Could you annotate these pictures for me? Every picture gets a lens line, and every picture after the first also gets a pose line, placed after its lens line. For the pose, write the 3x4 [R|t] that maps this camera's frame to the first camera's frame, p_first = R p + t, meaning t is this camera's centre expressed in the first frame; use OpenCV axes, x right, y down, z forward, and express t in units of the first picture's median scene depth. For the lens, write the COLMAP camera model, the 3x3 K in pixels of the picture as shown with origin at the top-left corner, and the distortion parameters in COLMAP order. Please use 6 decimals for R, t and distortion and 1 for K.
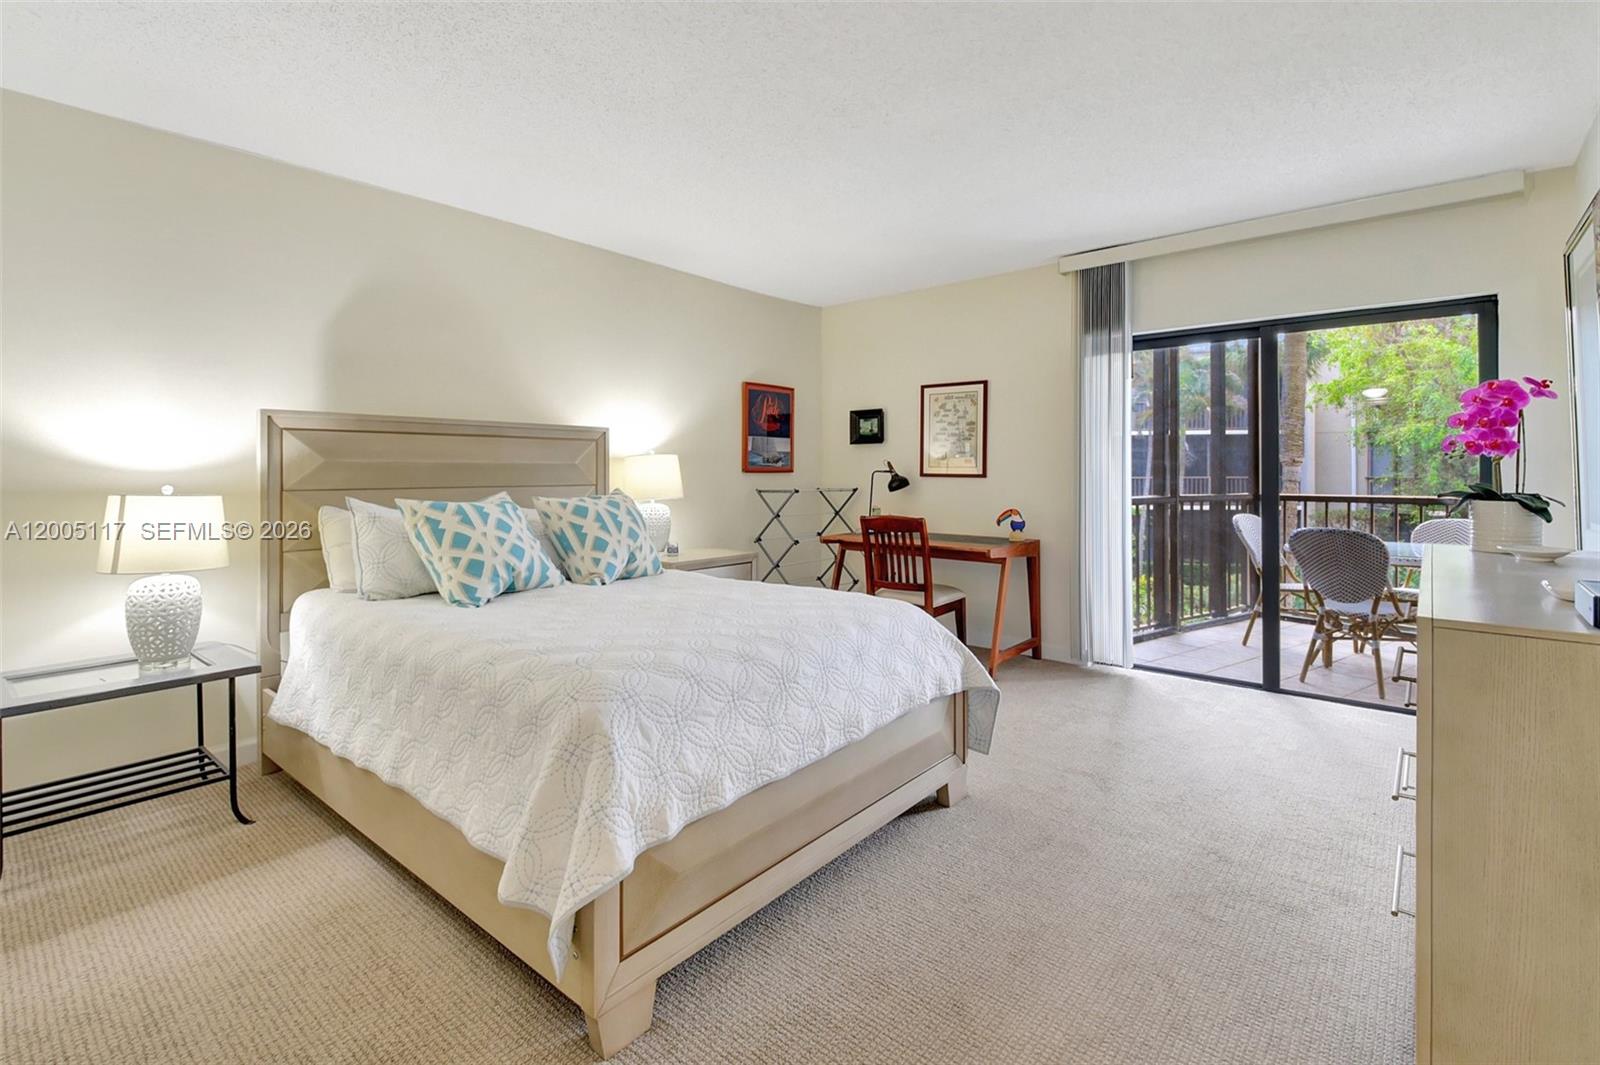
lens RADIAL K [[716.5, 0, 799.9], [0, 716.5, 470.8], [0, 0, 1]] dist [-0.000018, 0.000000]
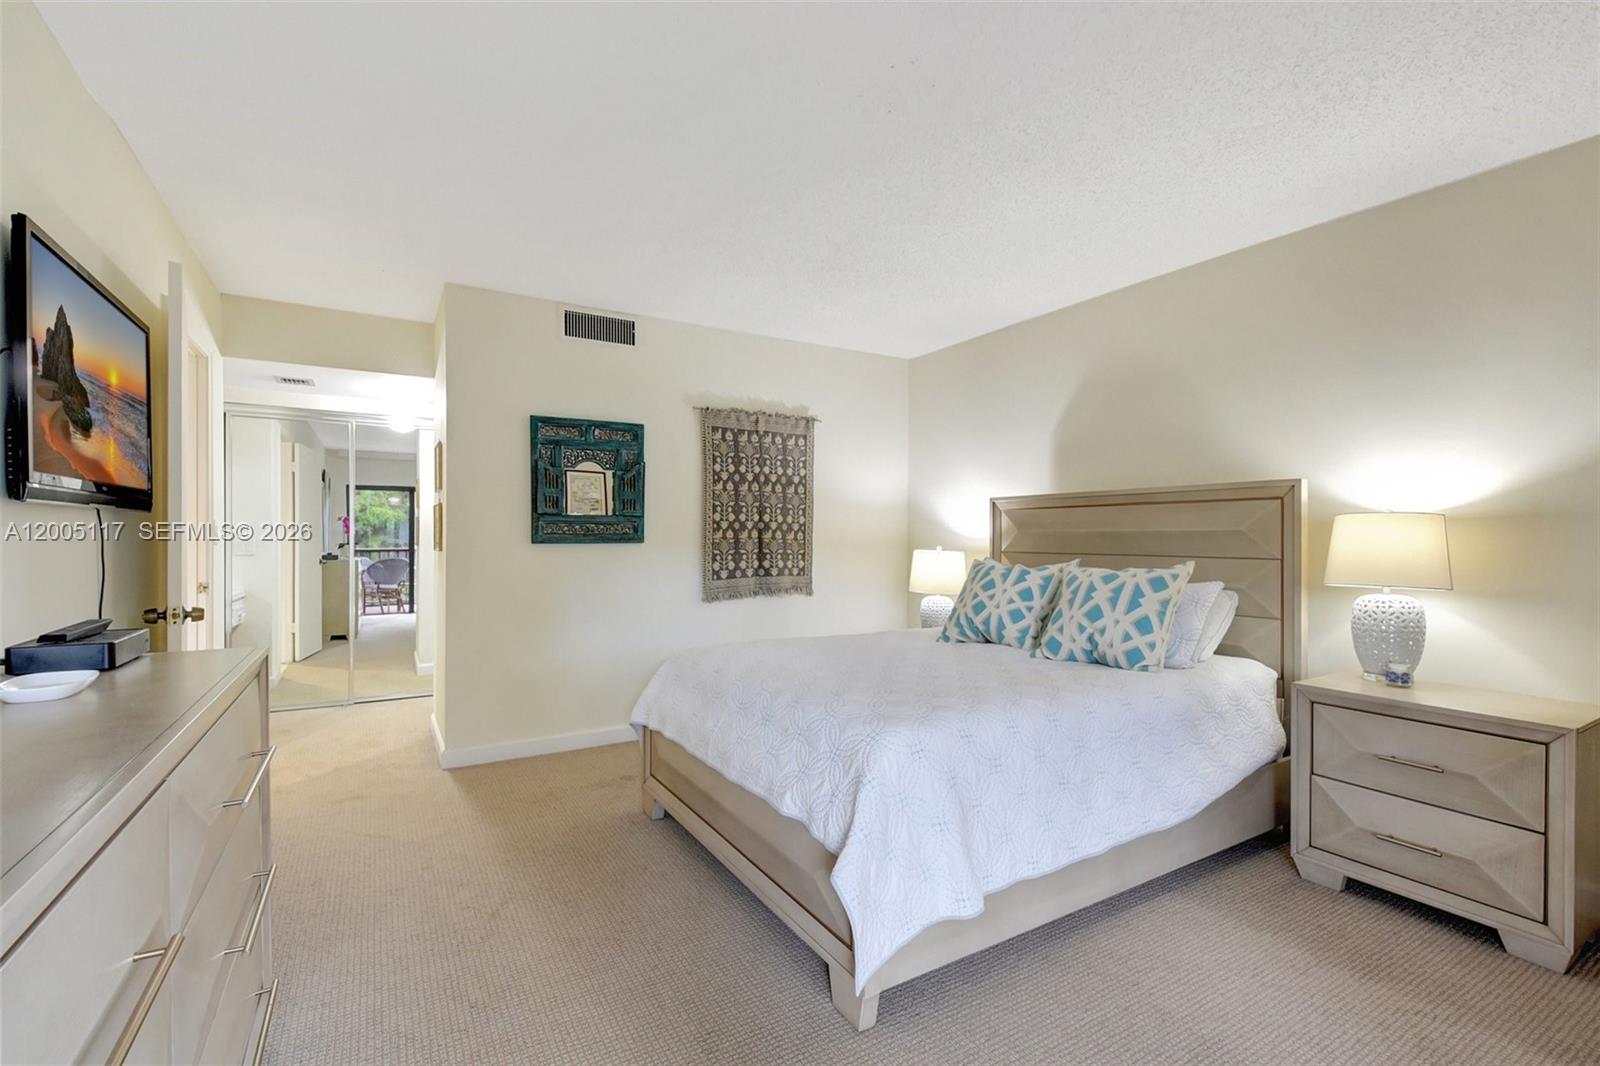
lens RADIAL K [[697.4, 0, 800.0], [0, 697.4, 533.0], [0, 0, 1]] dist [0.024728, 0.000107]
pose [[-0.318895, -0.003646, -0.947783, 0.759008], [-0.002571, 0.999992, -0.002982, -0.005083], [0.947787, 0.001486, -0.318902, 1.035727]]
